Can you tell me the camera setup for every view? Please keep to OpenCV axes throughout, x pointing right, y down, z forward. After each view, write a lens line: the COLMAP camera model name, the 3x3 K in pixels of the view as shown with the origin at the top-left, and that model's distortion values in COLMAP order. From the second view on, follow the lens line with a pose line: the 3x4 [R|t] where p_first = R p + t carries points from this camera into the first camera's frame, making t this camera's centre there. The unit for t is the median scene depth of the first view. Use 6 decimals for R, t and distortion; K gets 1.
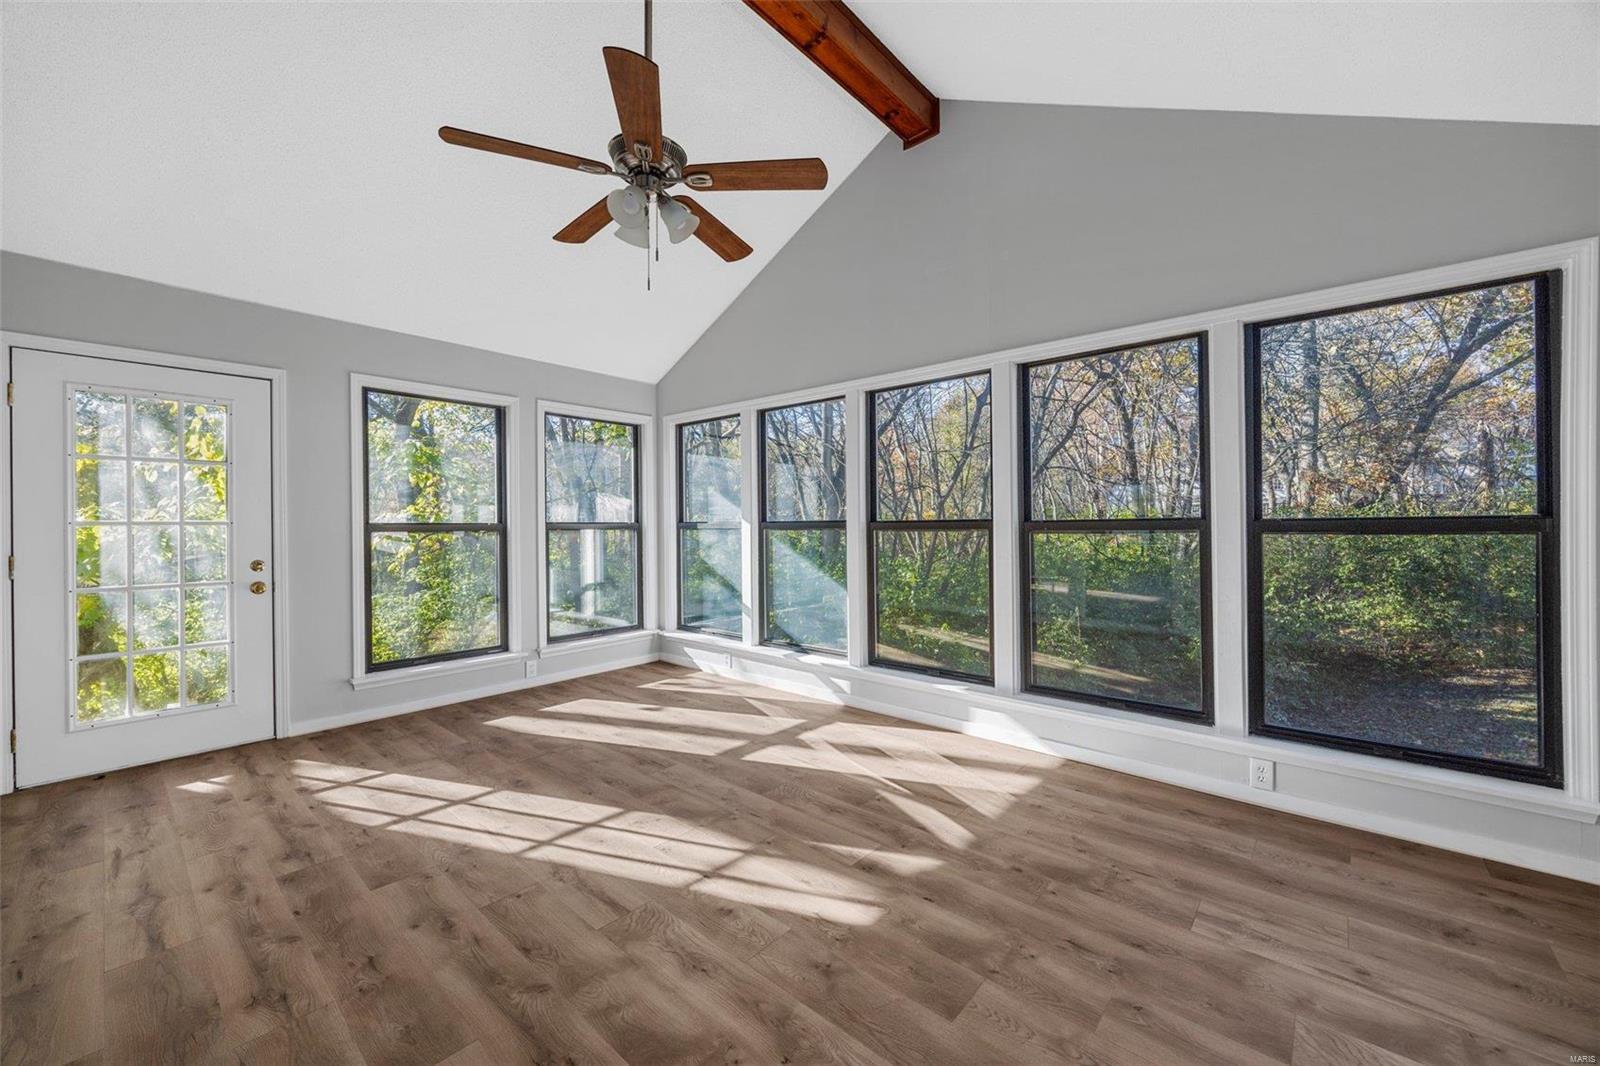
lens RADIAL K [[612.0, 0, 800.1], [0, 612.0, 529.0], [0, 0, 1]] dist [-0.001838, -0.000089]
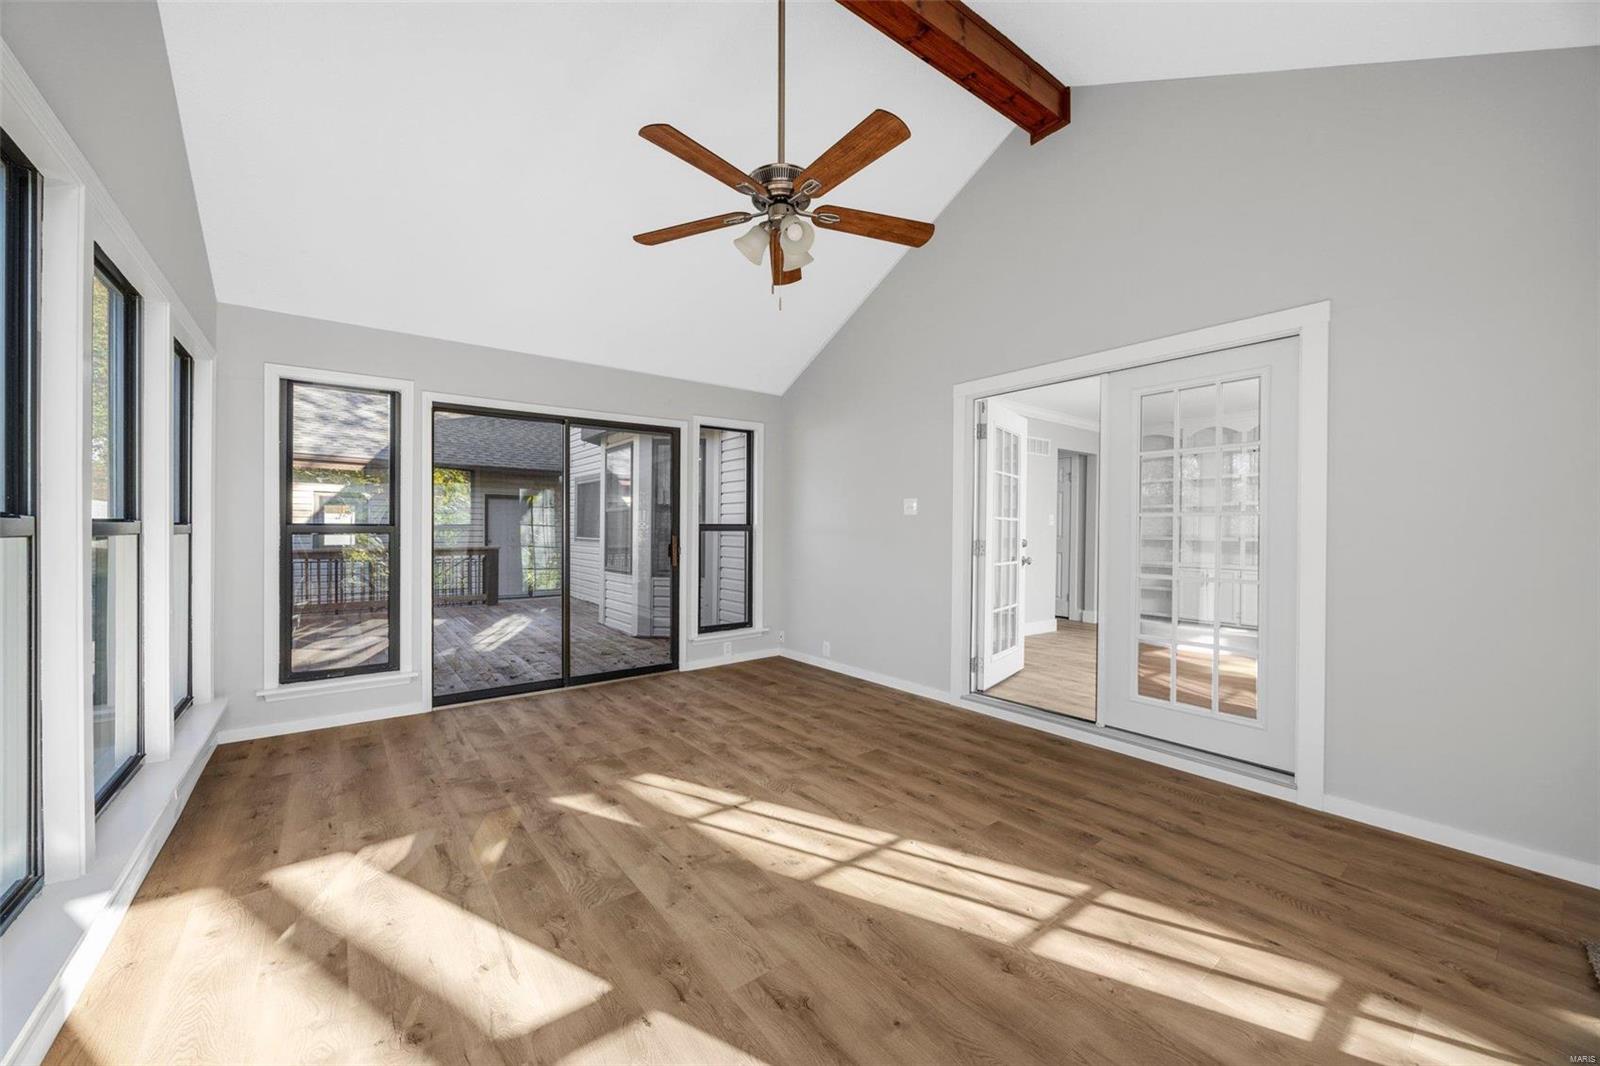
lens RADIAL K [[612.0, 0, 802.4], [0, 612.0, 531.2], [0, 0, 1]] dist [-0.001838, -0.000089]
pose [[-0.982597, 0.004085, 0.185706, -0.506609], [0.005246, 0.999970, 0.005763, -0.006255], [-0.185676, 0.006637, -0.982589, 2.138011]]
